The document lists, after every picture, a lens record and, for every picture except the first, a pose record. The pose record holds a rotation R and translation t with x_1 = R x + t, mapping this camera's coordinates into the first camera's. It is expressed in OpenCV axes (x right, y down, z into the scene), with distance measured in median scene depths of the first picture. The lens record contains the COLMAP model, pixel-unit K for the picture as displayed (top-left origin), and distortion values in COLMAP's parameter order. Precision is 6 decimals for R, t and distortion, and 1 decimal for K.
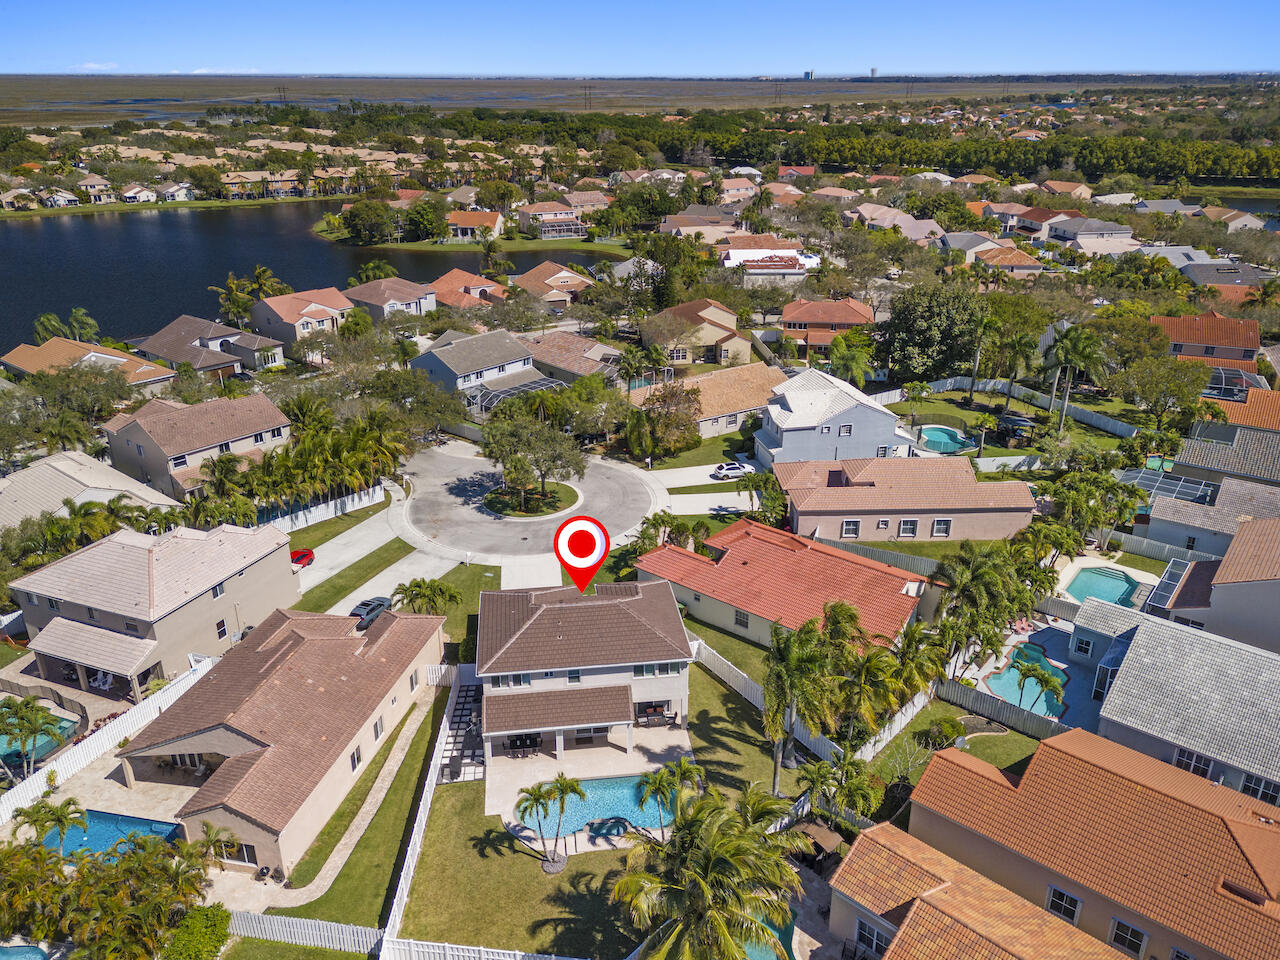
lens RADIAL K [[954.6, 0, 643.0], [0, 954.6, 471.0], [0, 0, 1]] dist [0.064943, -0.009135]
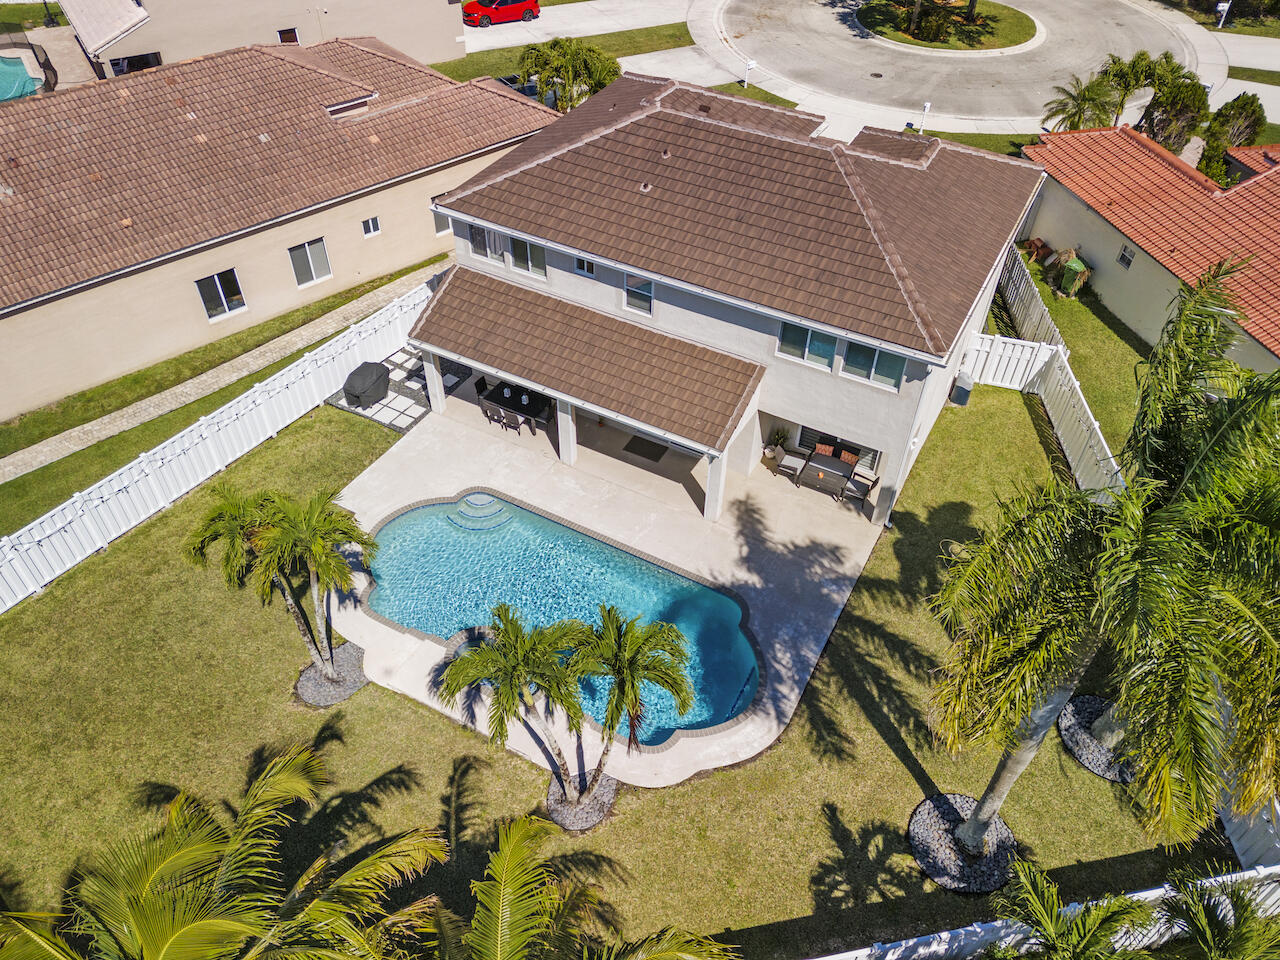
lens RADIAL K [[954.6, 0, 641.9], [0, 954.6, 468.0], [0, 0, 1]] dist [0.064943, -0.009135]
pose [[0.809513, 0.408695, -0.421494, 0.120038], [-0.239759, 0.885458, 0.398094, 0.114998], [0.535915, -0.221206, 0.814778, 0.631245]]
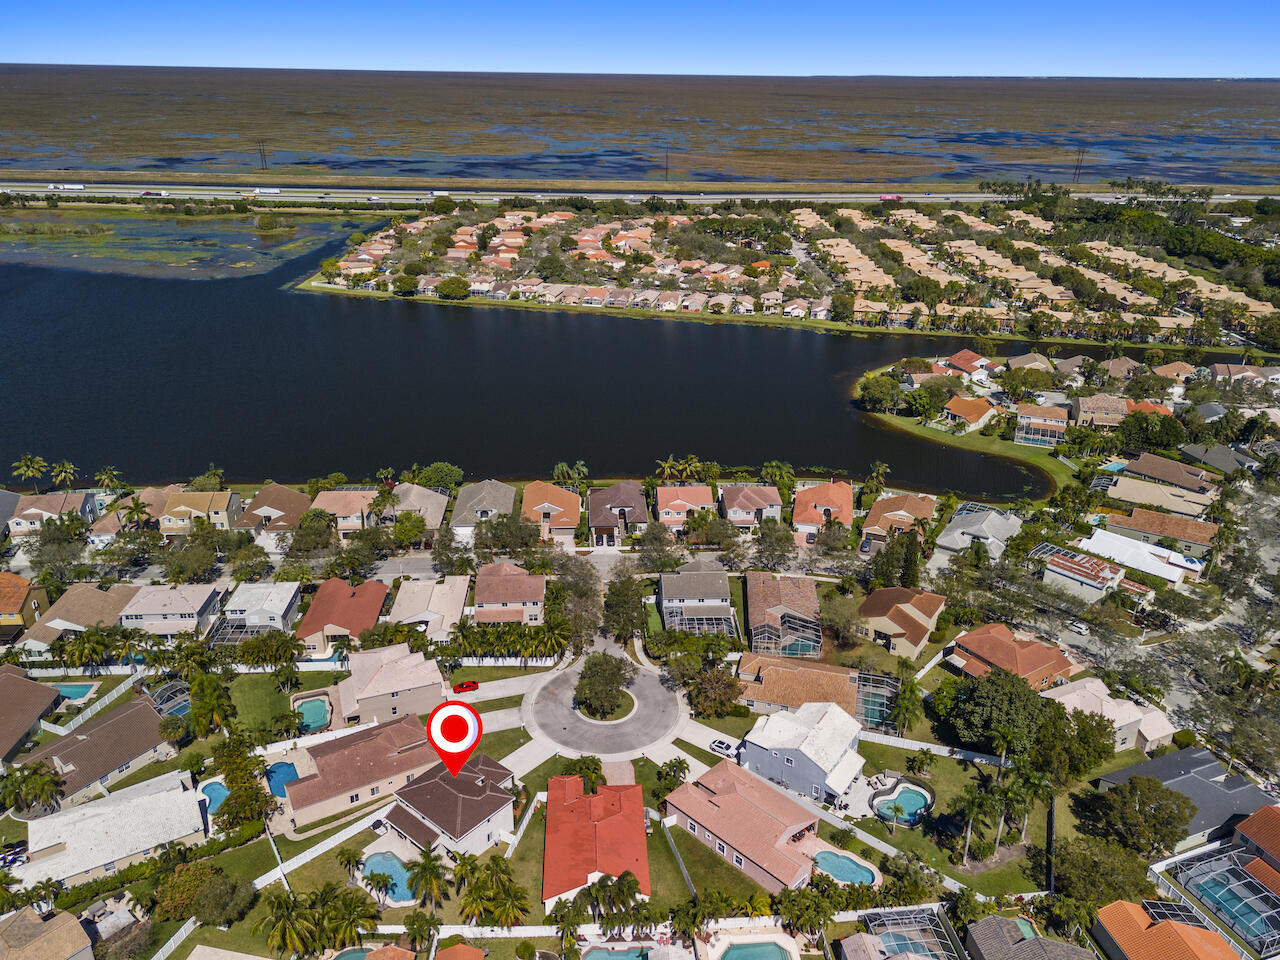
lens RADIAL K [[954.6, 0, 641.4], [0, 954.6, 473.4], [0, 0, 1]] dist [0.064943, -0.009135]
pose [[0.676381, 0.296816, -0.674098, 1.417479], [-0.290579, 0.948508, 0.126080, -0.884164], [0.676810, 0.110601, 0.727802, -0.310631]]
